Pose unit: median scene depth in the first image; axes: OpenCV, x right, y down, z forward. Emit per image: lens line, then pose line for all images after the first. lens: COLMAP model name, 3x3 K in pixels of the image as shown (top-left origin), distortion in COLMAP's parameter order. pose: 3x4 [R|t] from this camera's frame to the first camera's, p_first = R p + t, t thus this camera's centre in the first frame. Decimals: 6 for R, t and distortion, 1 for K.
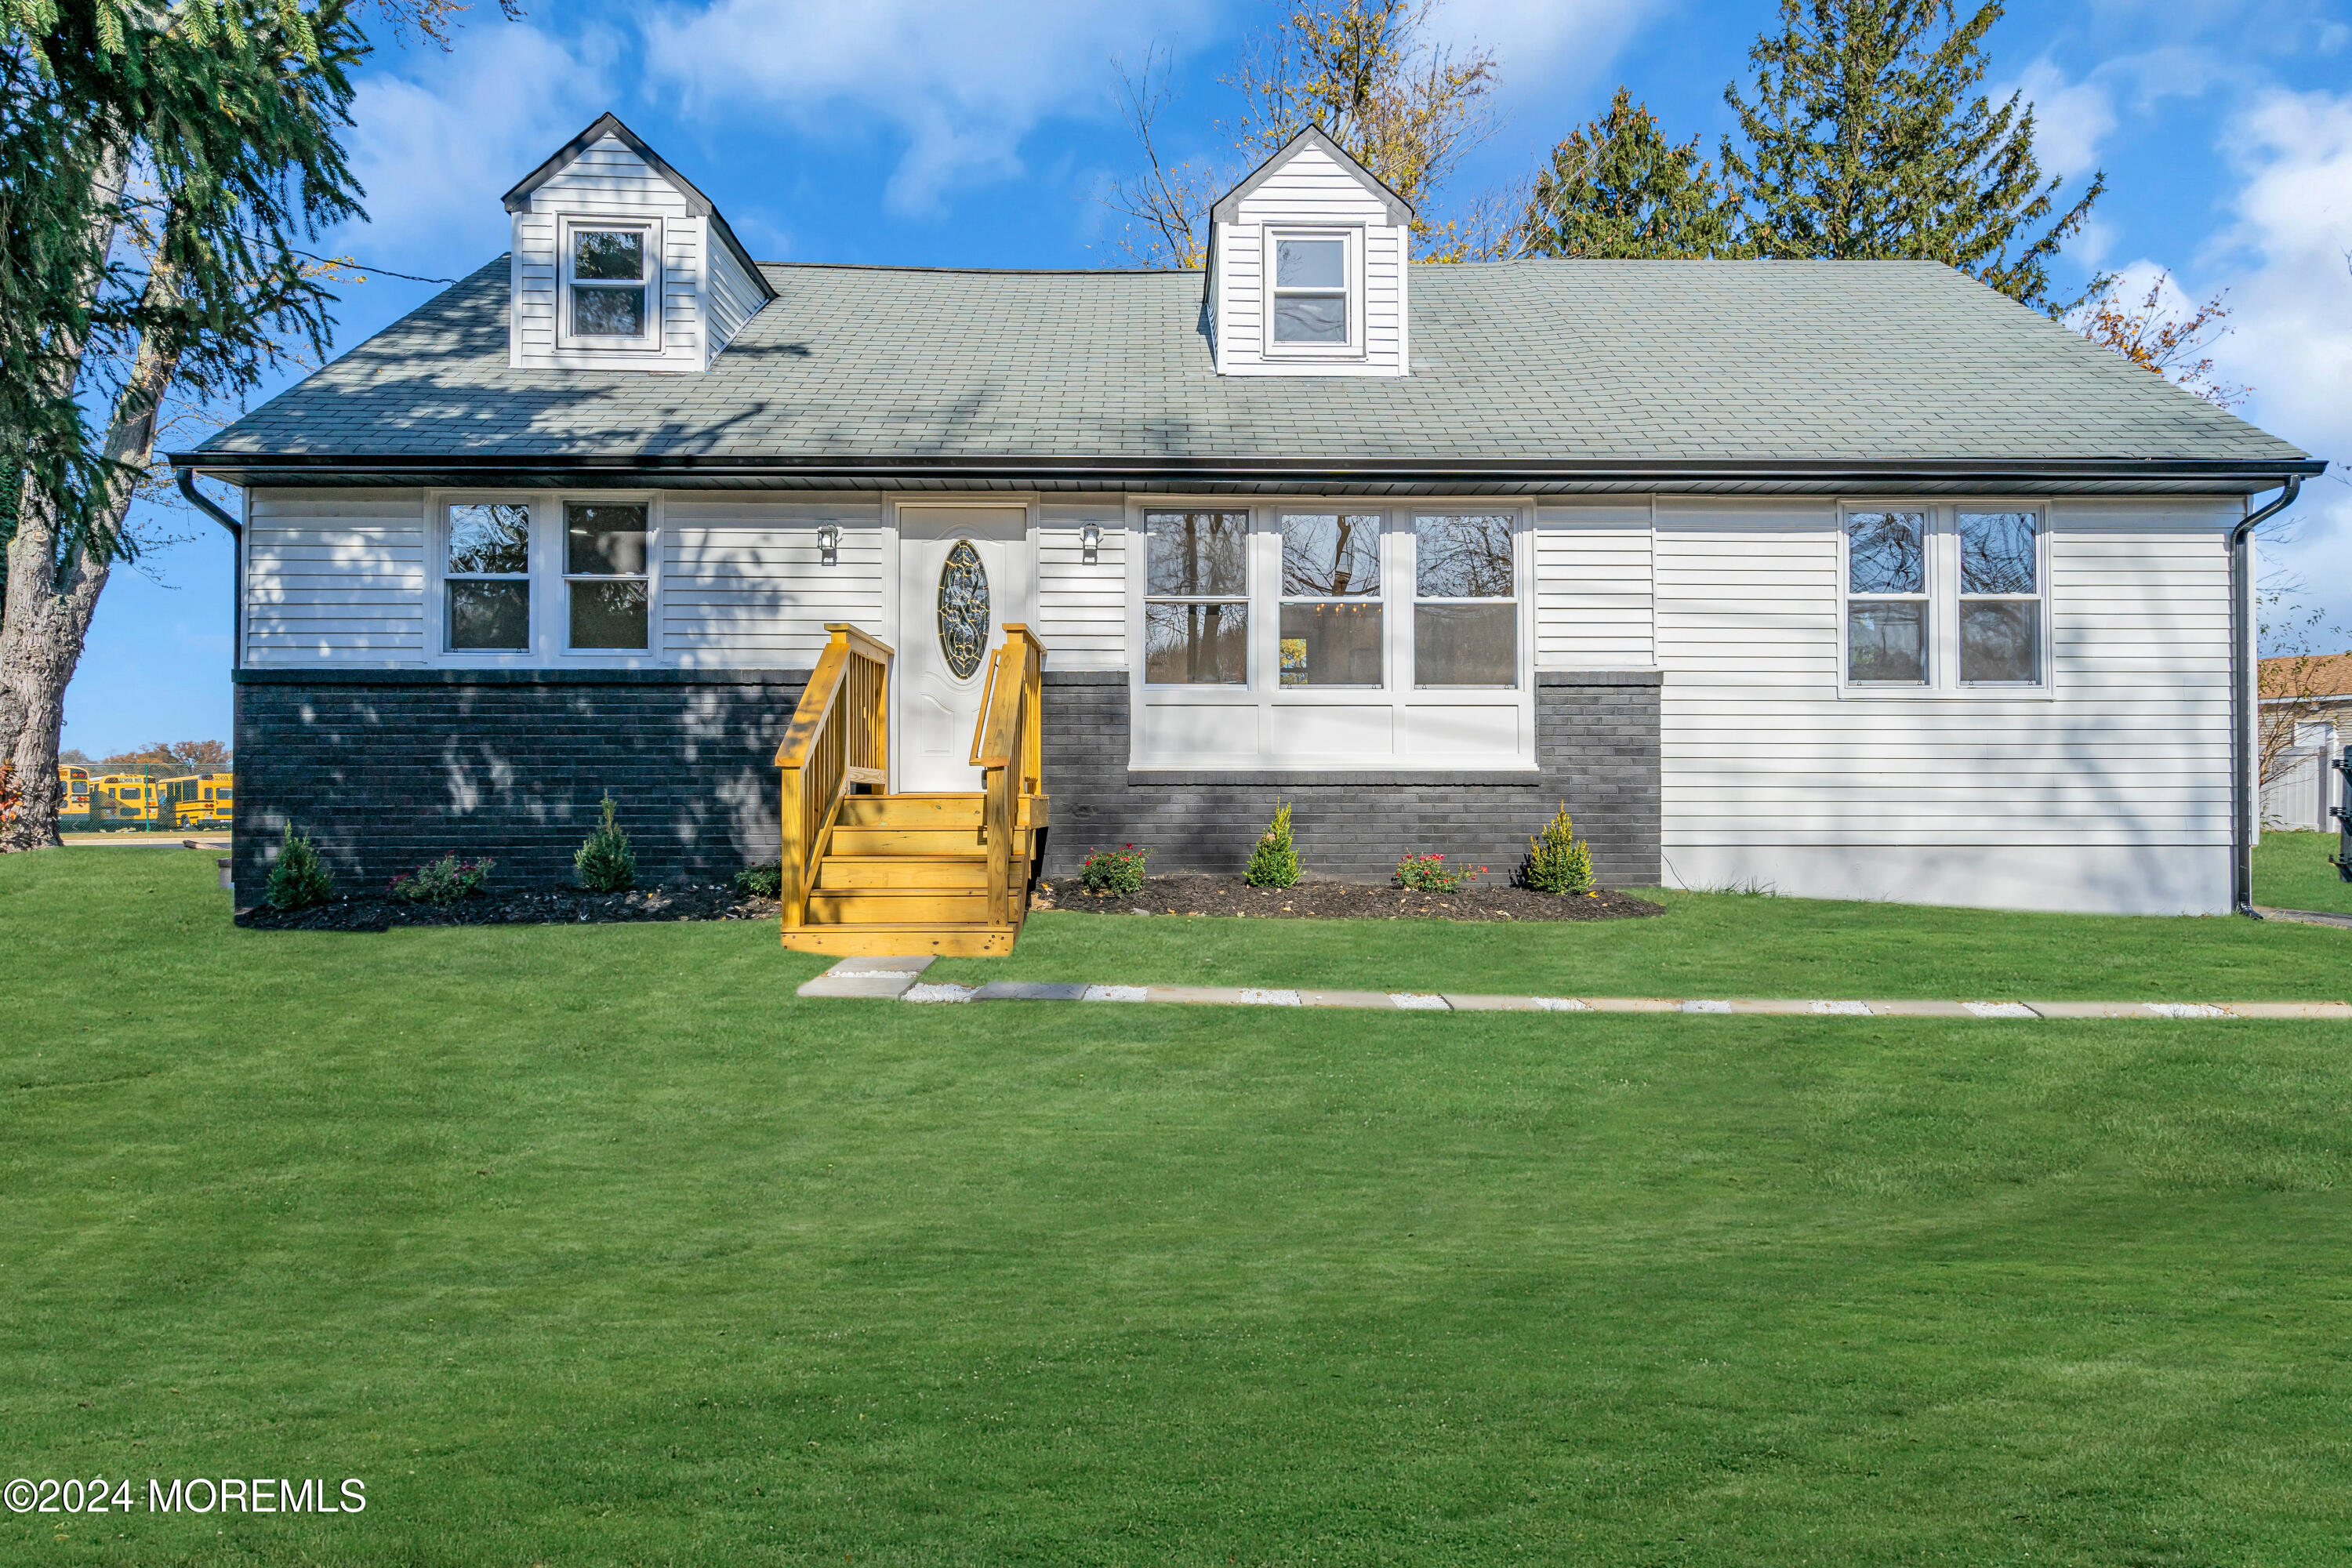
lens RADIAL K [[1286.1, 0, 1194.5], [0, 1286.1, 776.1], [0, 0, 1]] dist [0.005459, 0.000380]
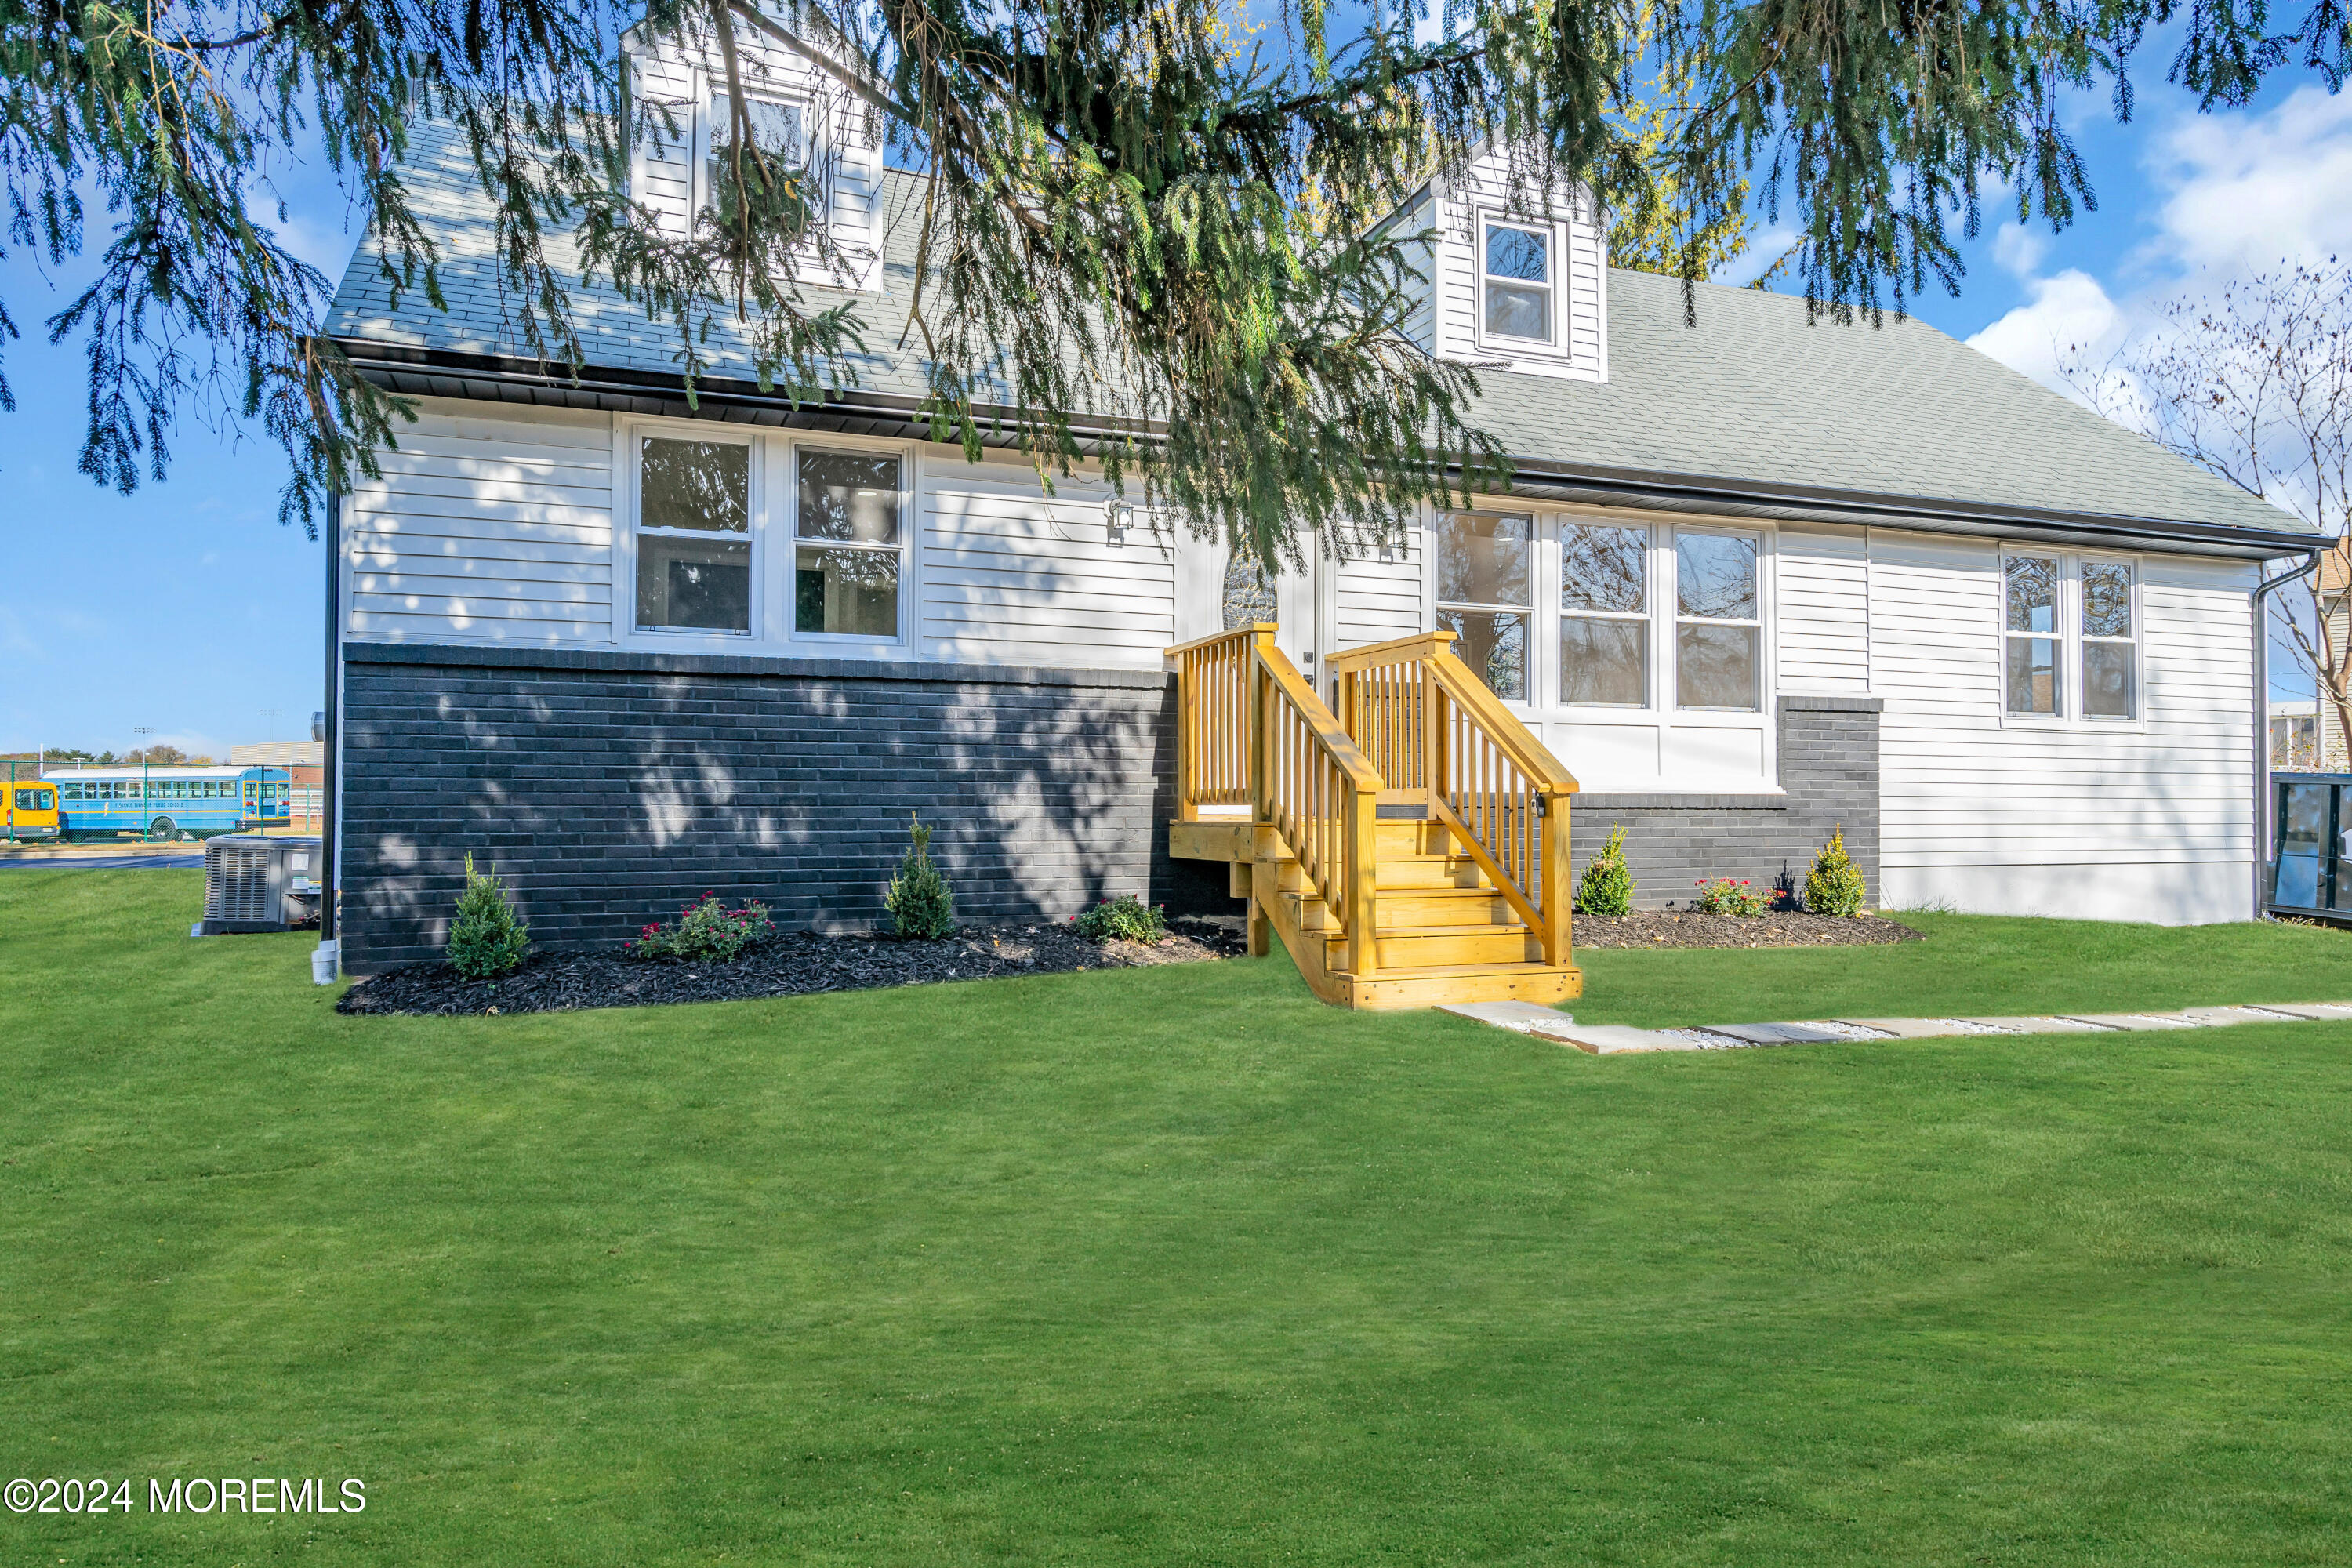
lens RADIAL K [[1468.2, 0, 1165.1], [0, 1468.2, 785.1], [0, 0, 1]] dist [0.006151, 0.003567]
pose [[0.942908, 0.008185, 0.332952, -0.567599], [-0.008972, 0.999959, 0.000827, -0.007718], [-0.332932, -0.003767, 0.942943, 0.075130]]
